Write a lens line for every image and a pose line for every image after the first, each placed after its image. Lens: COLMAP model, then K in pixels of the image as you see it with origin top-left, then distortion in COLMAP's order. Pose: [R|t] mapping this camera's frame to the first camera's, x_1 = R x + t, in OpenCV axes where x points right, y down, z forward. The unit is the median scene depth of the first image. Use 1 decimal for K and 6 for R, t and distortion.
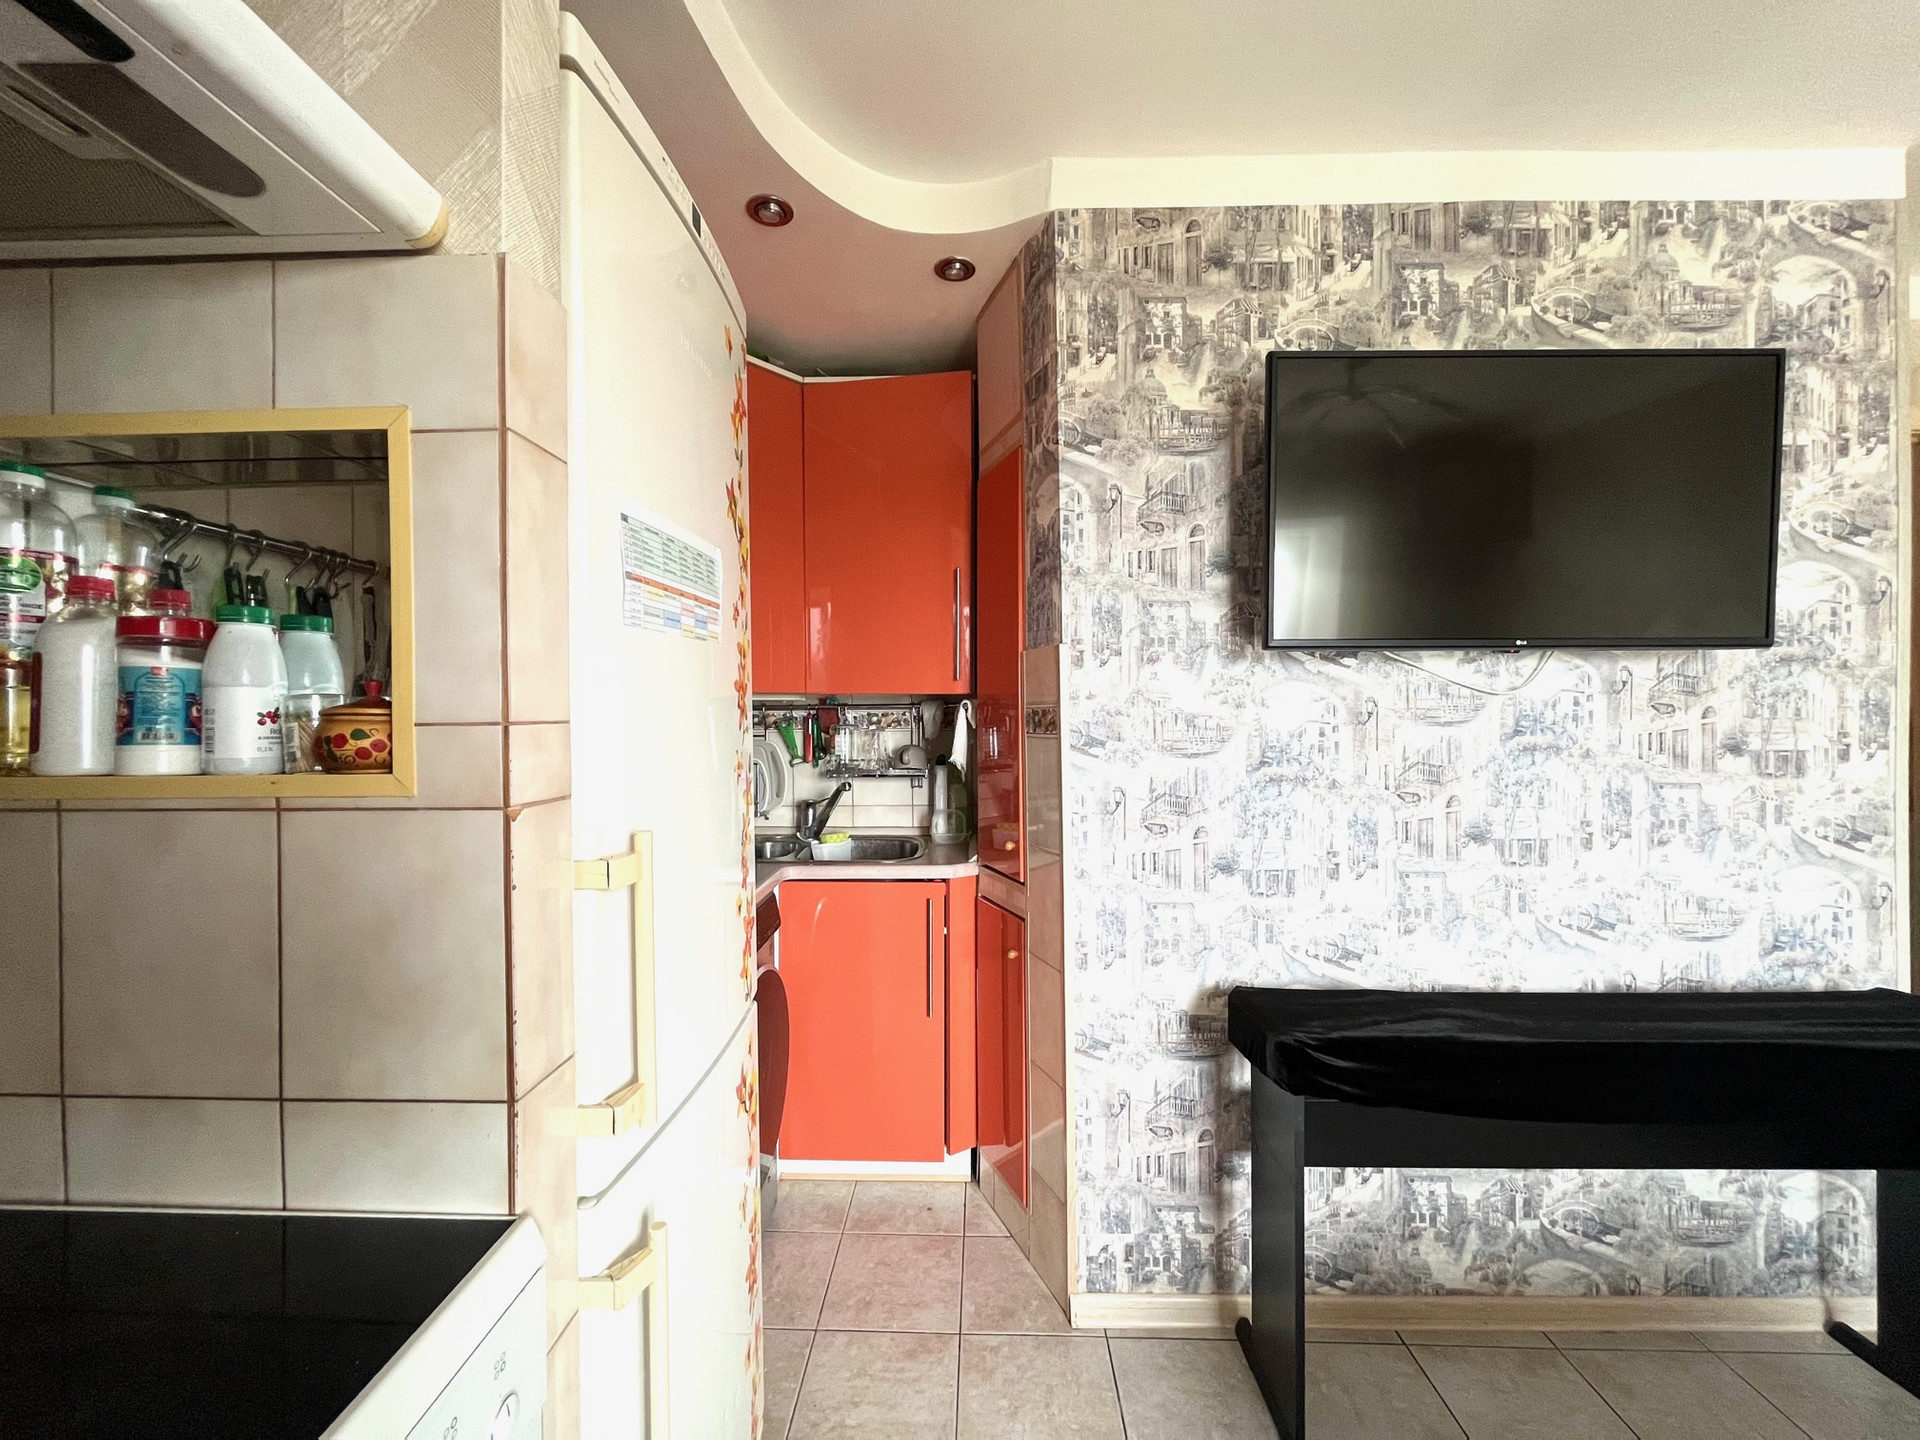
lens RADIAL K [[773.4, 0, 963.9], [0, 773.4, 720.1], [0, 0, 1]] dist [-0.001867, -0.001064]
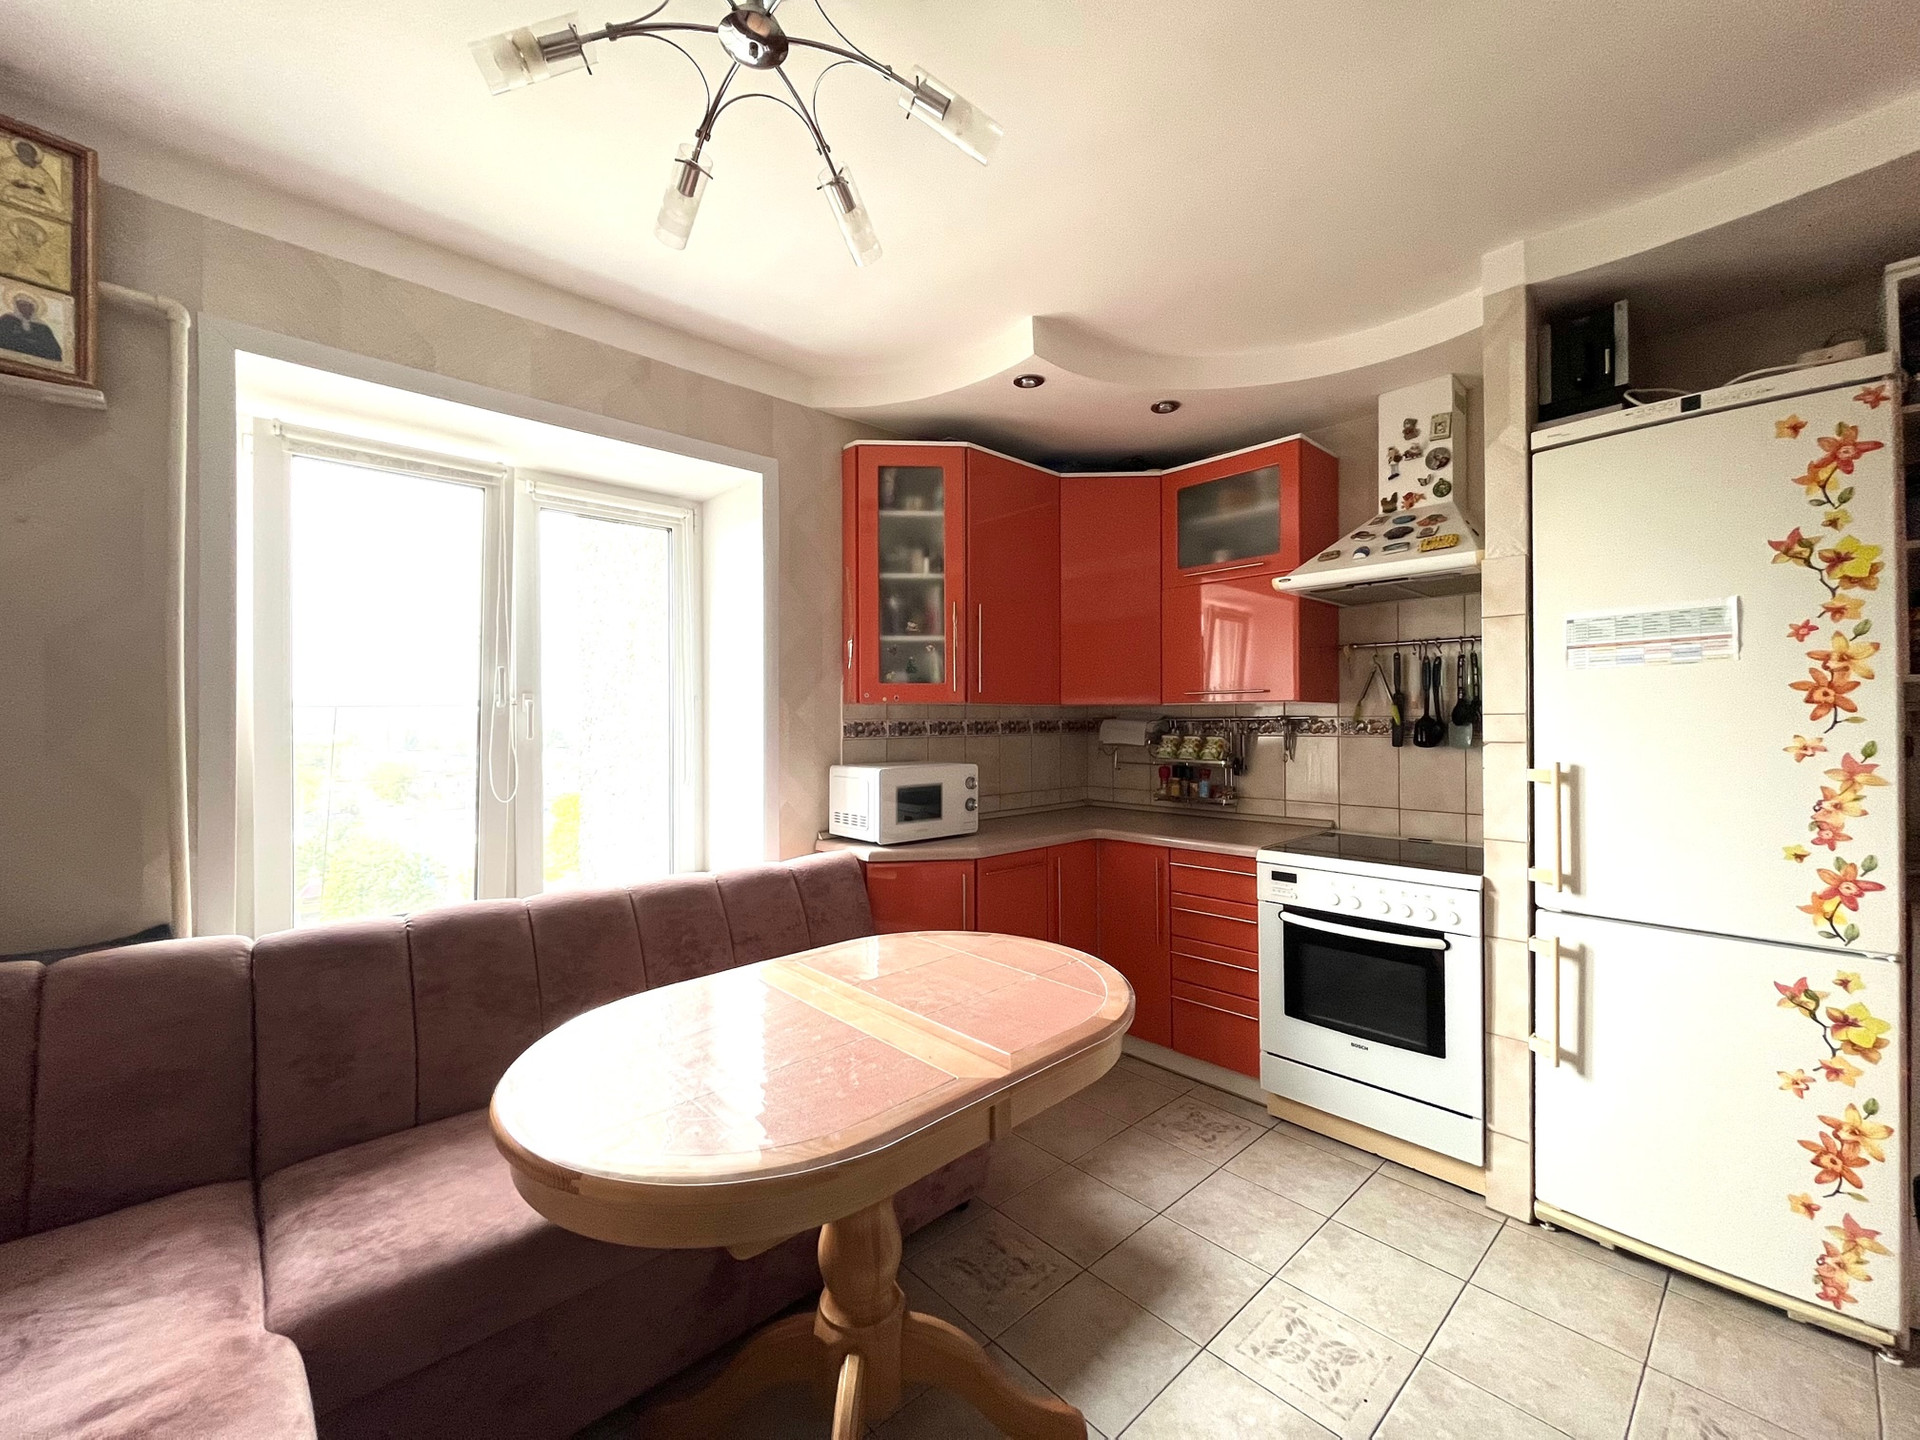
lens RADIAL K [[773.4, 0, 961.2], [0, 773.4, 721.4], [0, 0, 1]] dist [-0.001867, -0.001064]
pose [[-0.710151, 0.009490, -0.703986, 1.207457], [0.004177, 0.999948, 0.009266, -0.001889], [0.704037, 0.003639, -0.710154, 0.687027]]
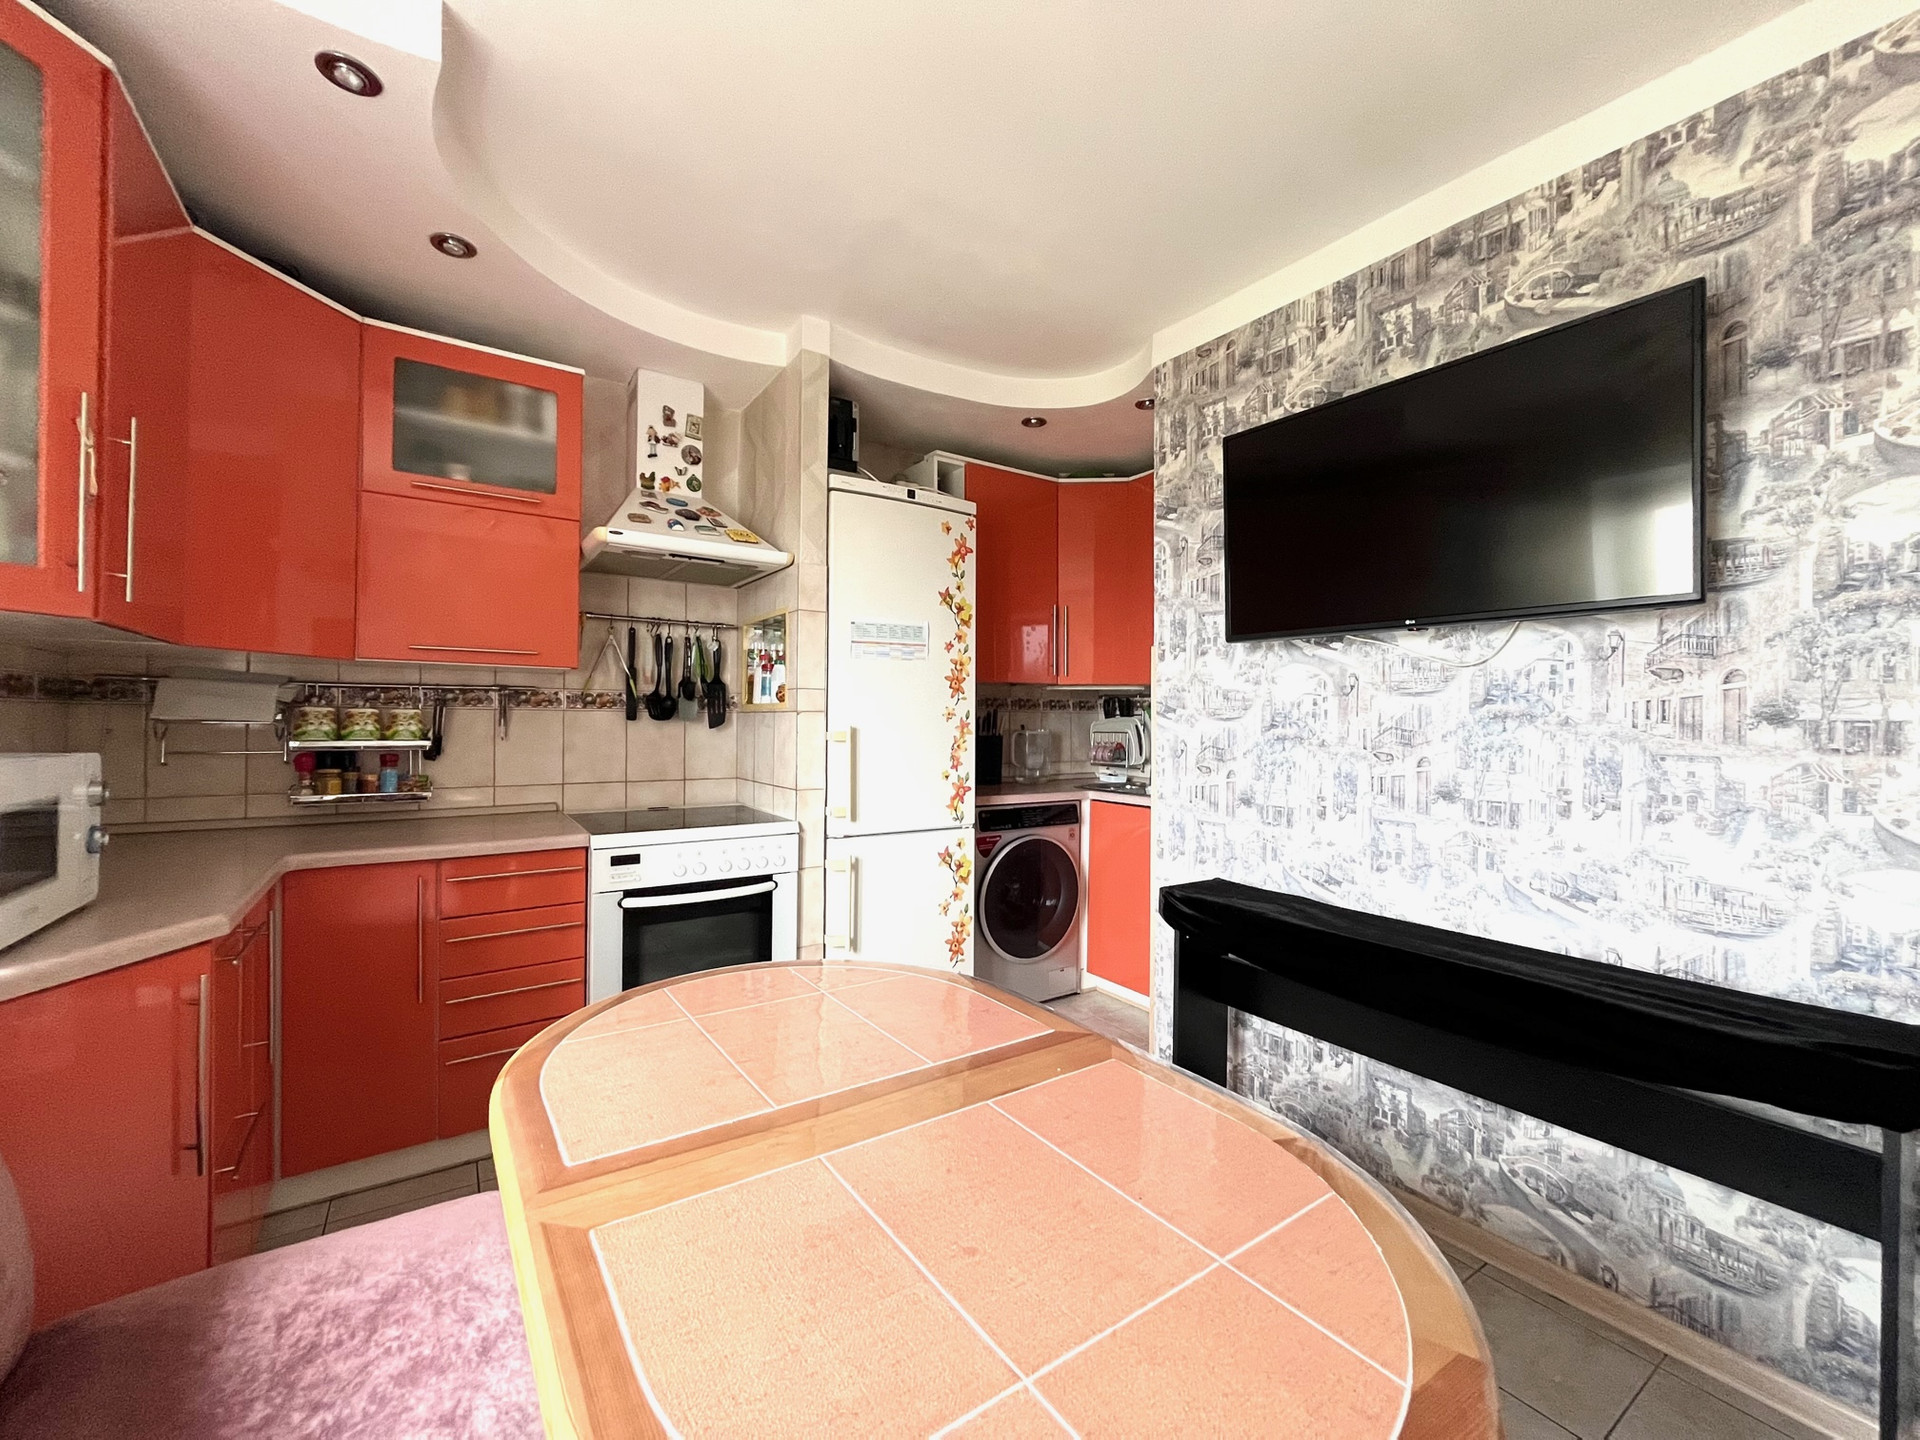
lens RADIAL K [[773.4, 0, 957.1], [0, 773.4, 720.9], [0, 0, 1]] dist [-0.001867, -0.001064]
pose [[0.585248, 0.012911, -0.810751, 1.156380], [-0.018716, 0.999822, 0.002411, 0.054785], [0.810638, 0.013762, 0.585386, -0.224113]]
